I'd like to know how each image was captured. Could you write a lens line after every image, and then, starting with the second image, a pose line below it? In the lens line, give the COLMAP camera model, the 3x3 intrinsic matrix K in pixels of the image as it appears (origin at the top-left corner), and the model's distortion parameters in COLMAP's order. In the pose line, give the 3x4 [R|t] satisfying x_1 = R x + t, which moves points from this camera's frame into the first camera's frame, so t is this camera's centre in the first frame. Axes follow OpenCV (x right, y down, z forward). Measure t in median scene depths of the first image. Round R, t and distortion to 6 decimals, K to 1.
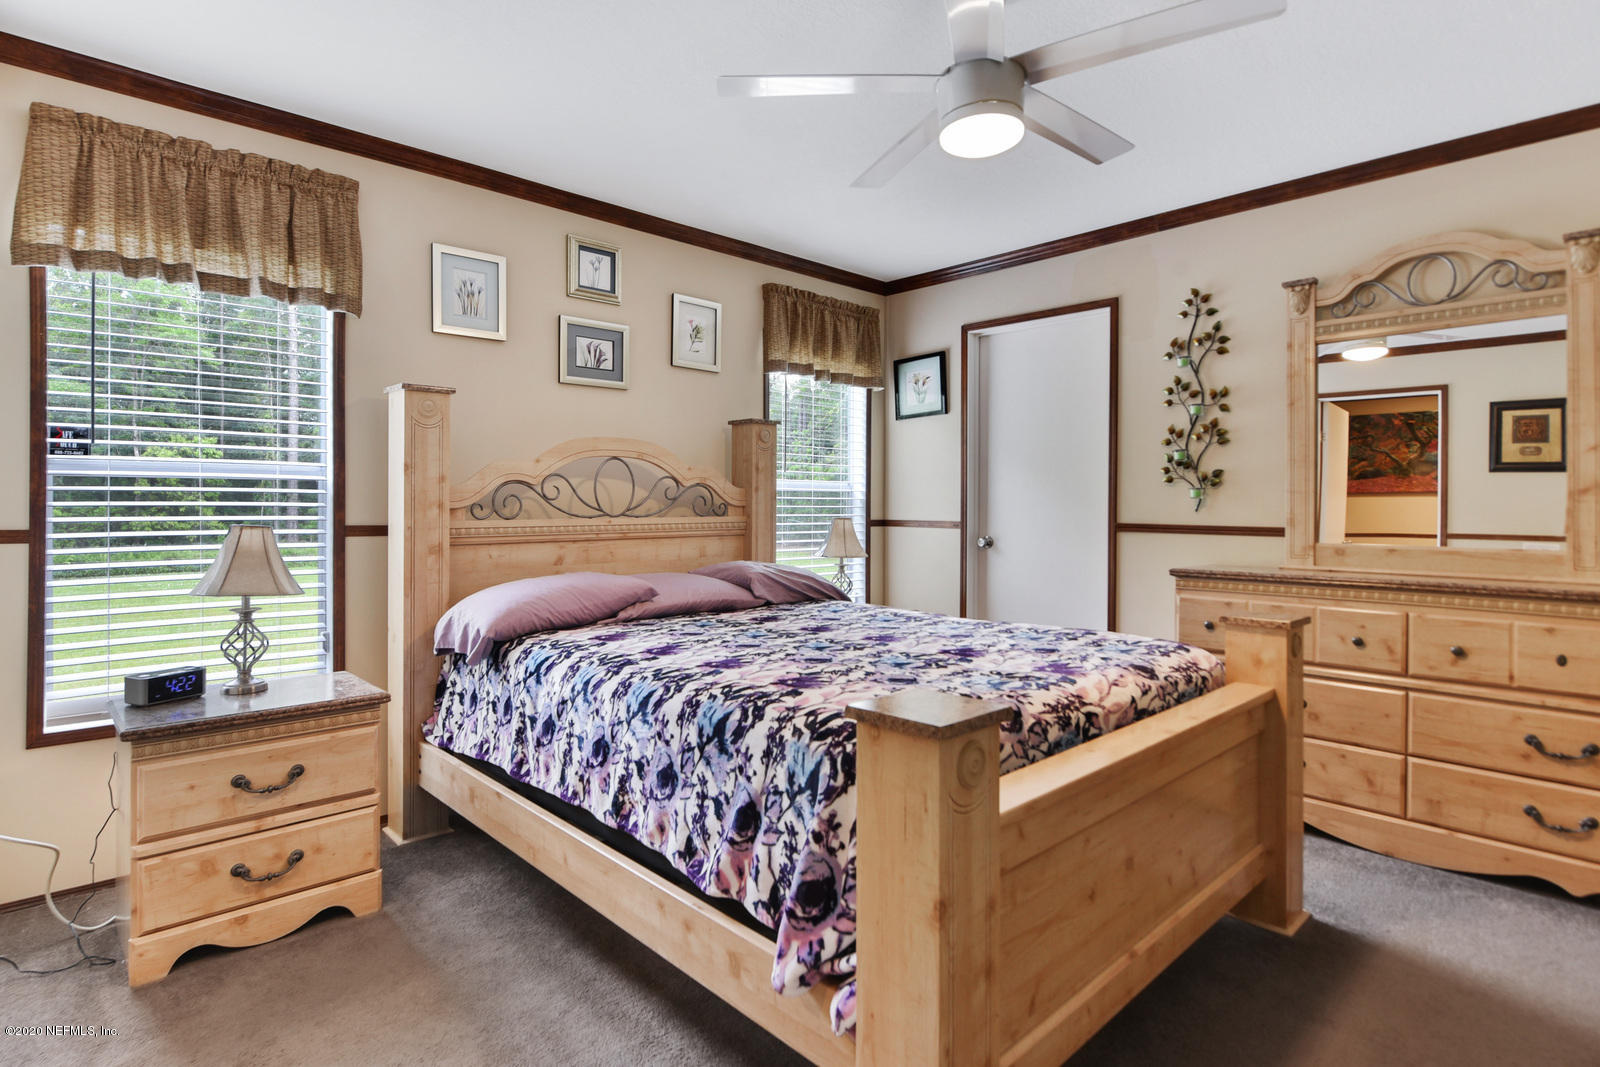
lens RADIAL K [[832.4, 0, 795.1], [0, 832.4, 499.6], [0, 0, 1]] dist [-0.002543, -0.001034]
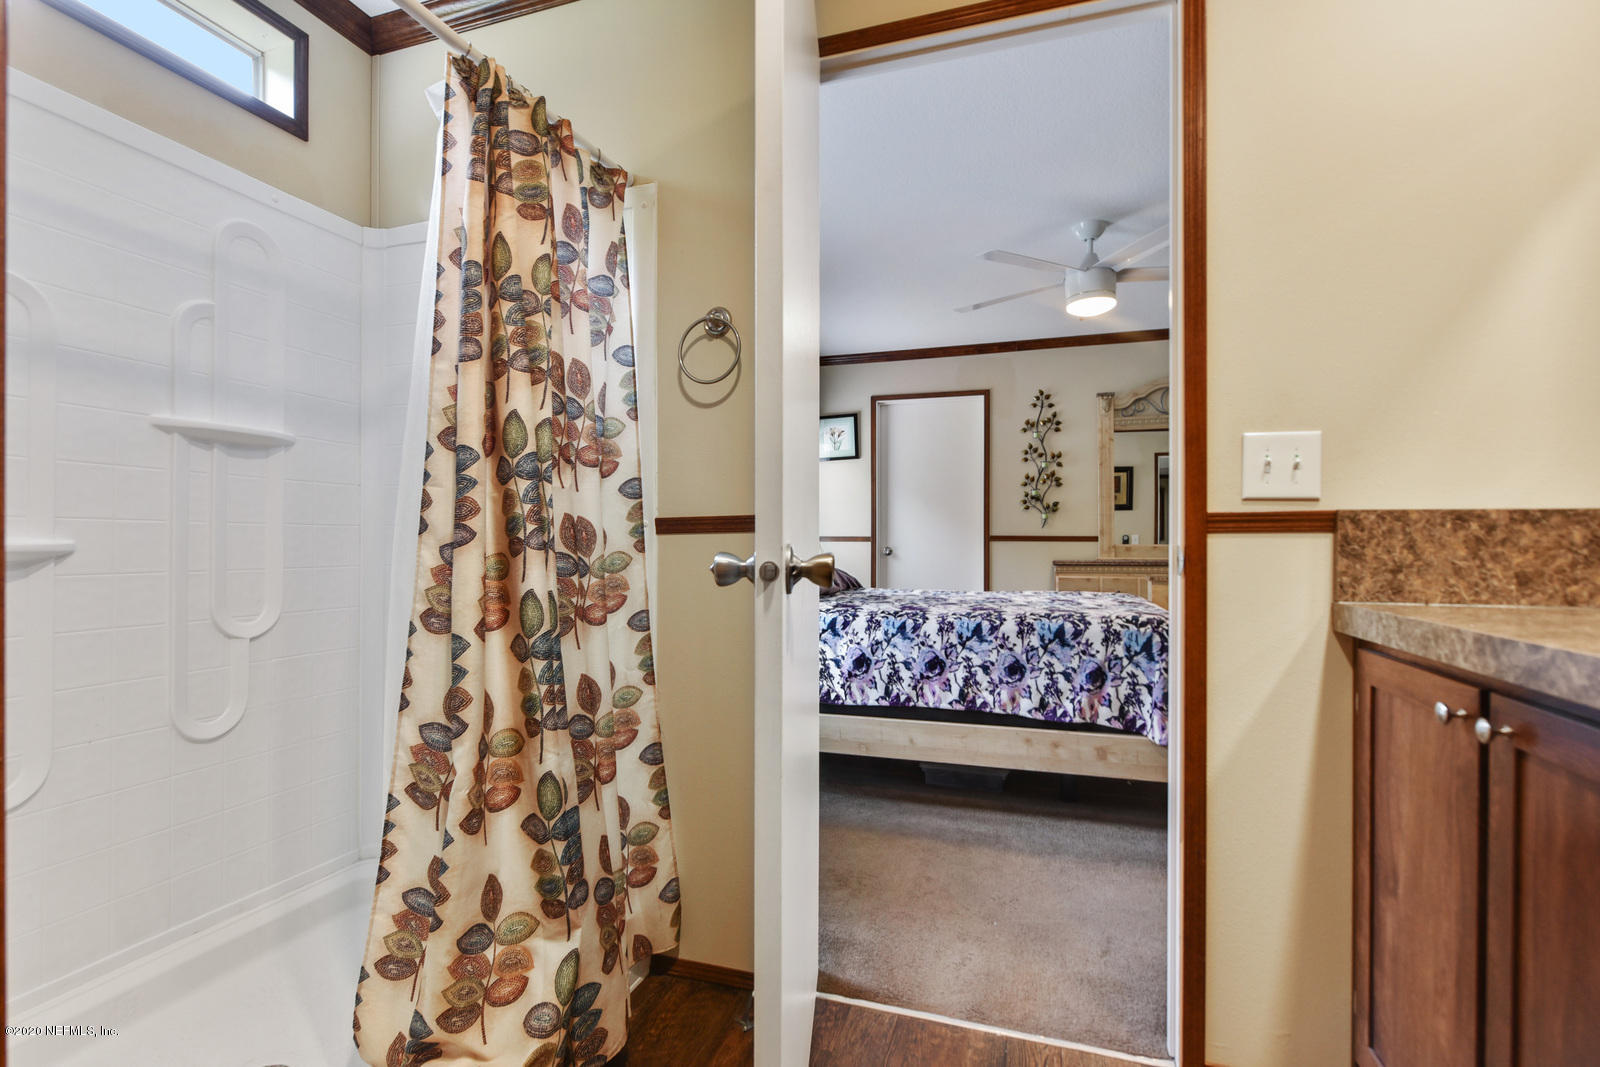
lens RADIAL K [[760.9, 0, 796.5], [0, 760.9, 532.0], [0, 0, 1]] dist [-0.000316, -0.000317]
pose [[0.878527, 0.004529, 0.477672, -0.760497], [-0.000900, 0.999969, -0.007825, 0.041077], [-0.477692, 0.006445, 0.878503, -0.085258]]
